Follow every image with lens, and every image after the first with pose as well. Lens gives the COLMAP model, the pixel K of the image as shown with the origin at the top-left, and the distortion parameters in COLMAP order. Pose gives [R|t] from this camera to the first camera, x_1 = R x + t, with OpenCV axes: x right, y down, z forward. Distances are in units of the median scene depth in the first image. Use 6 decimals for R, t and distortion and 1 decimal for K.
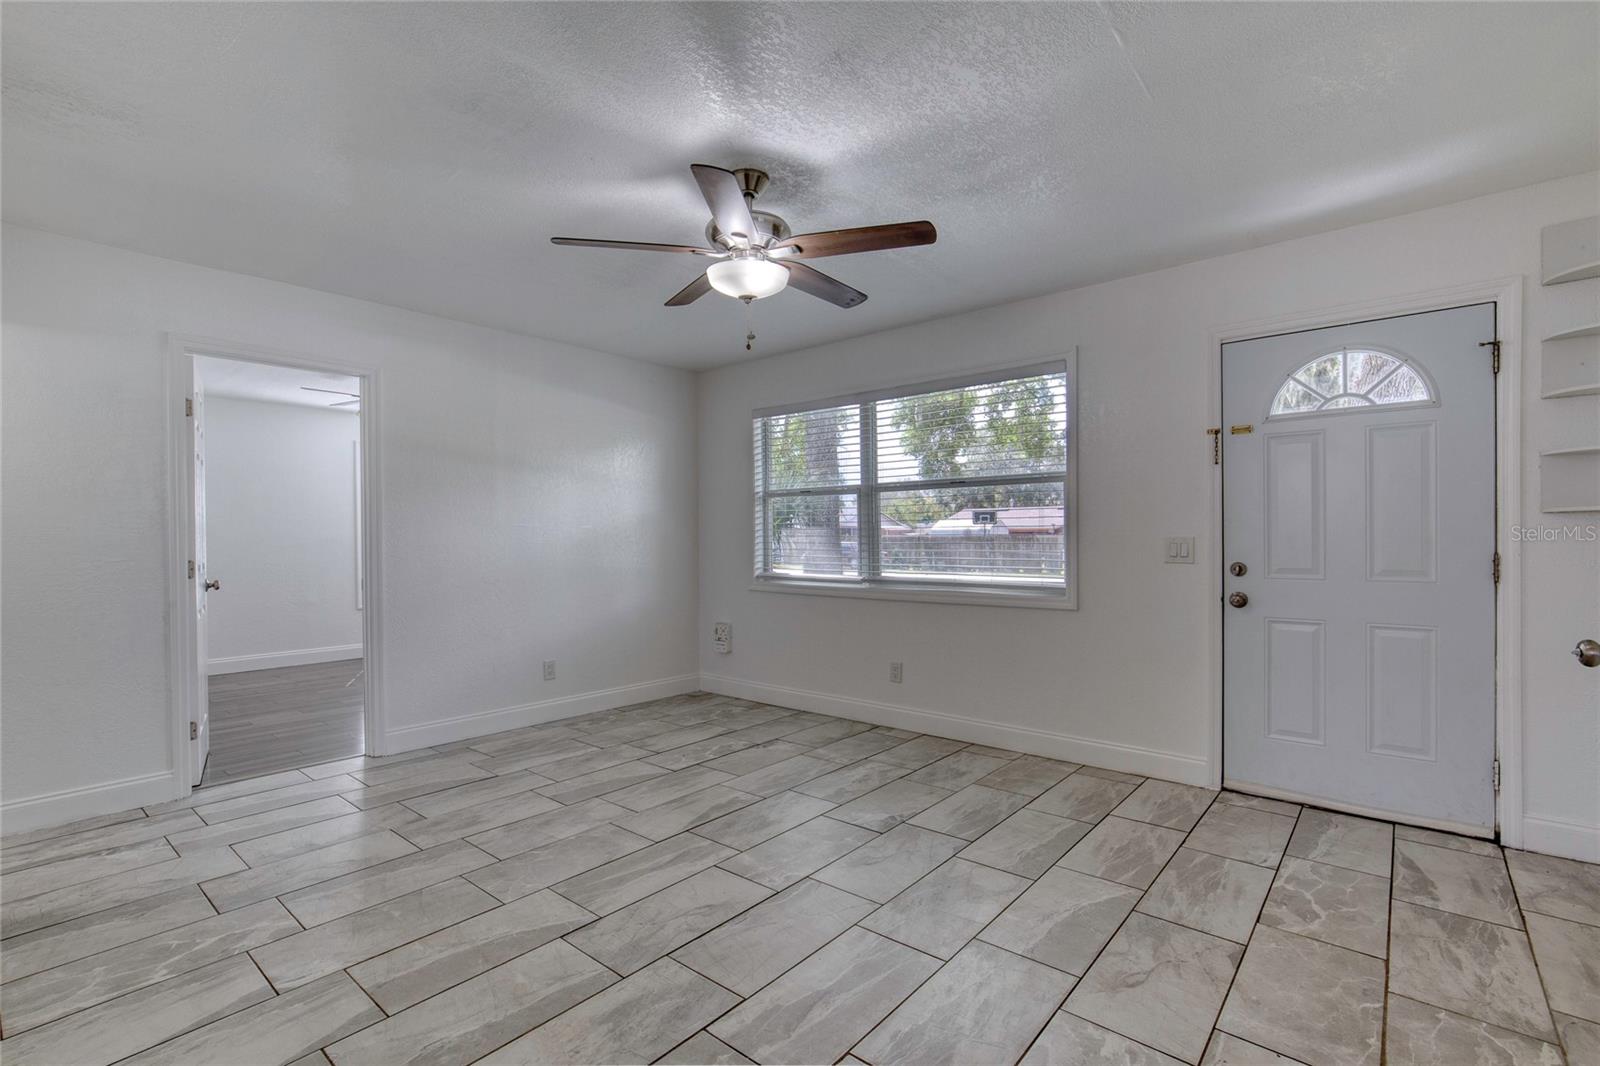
lens RADIAL K [[723.4, 0, 779.4], [0, 723.4, 542.0], [0, 0, 1]] dist [-0.015864, 0.005784]
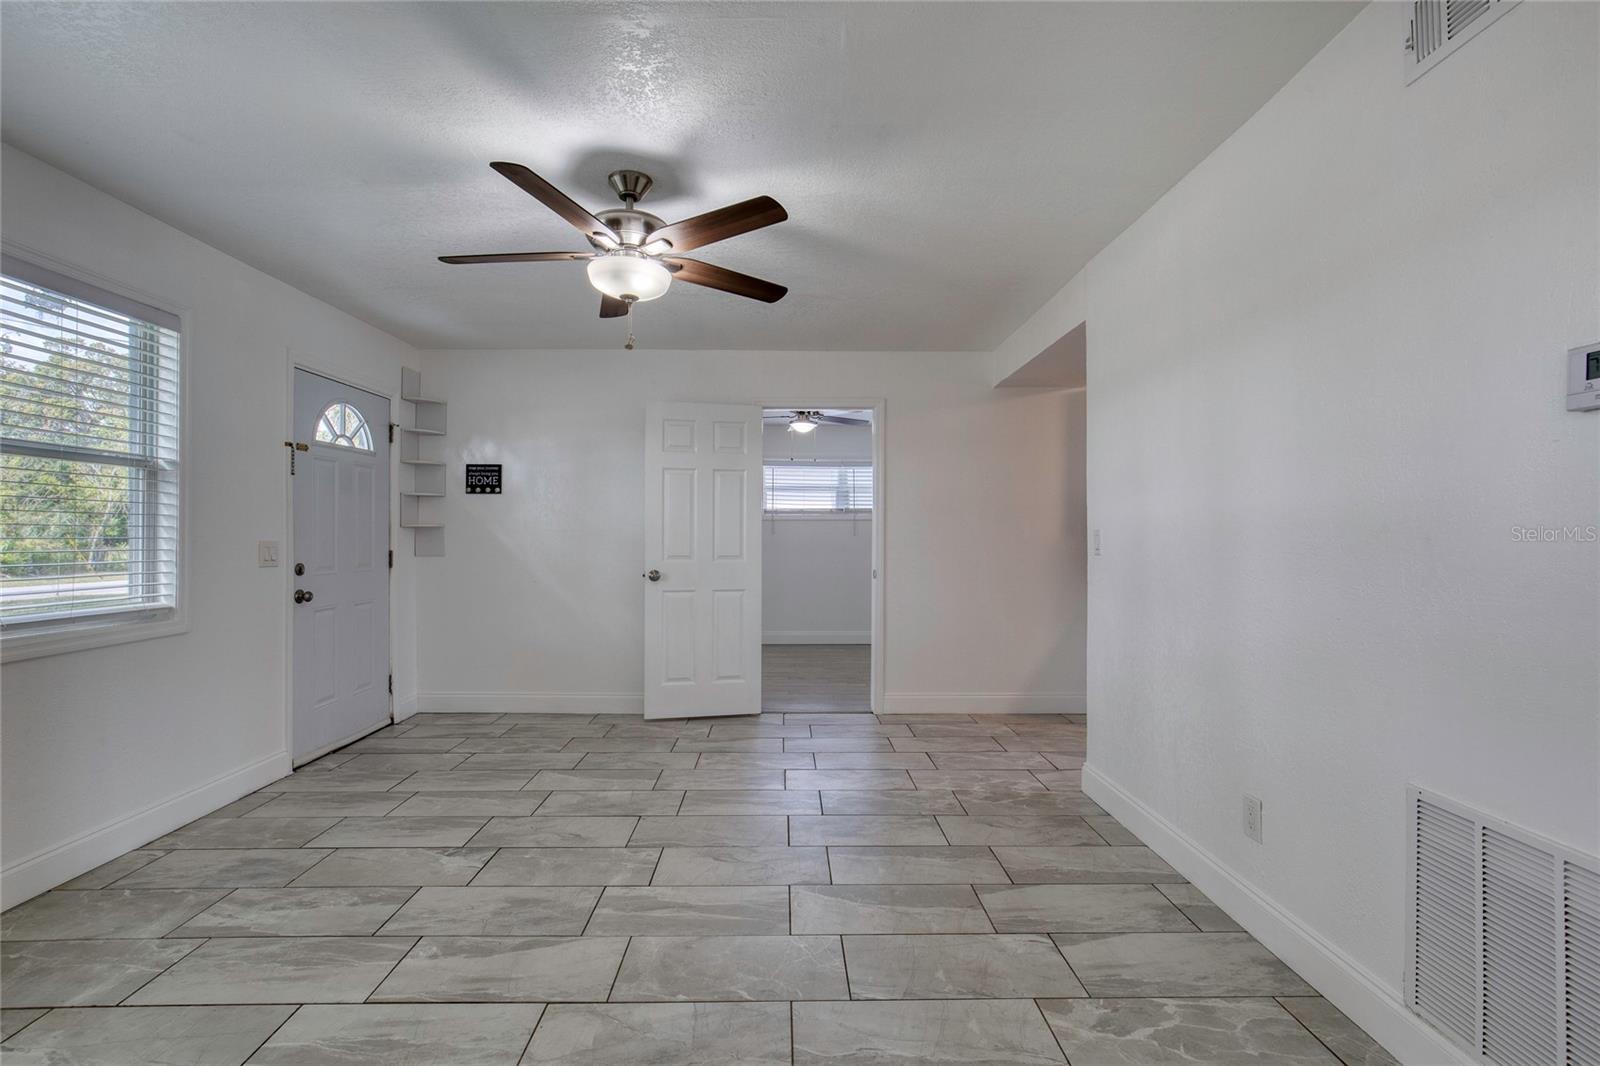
lens RADIAL K [[752.0, 0, 800.0], [0, 752.0, 533.0], [0, 0, 1]] dist [-0.010001, 0.000832]
pose [[-0.675949, 0.009493, 0.736887, -0.789945], [0.010234, 0.999942, -0.003494, -0.007498], [-0.736877, 0.005179, -0.676007, 1.256415]]
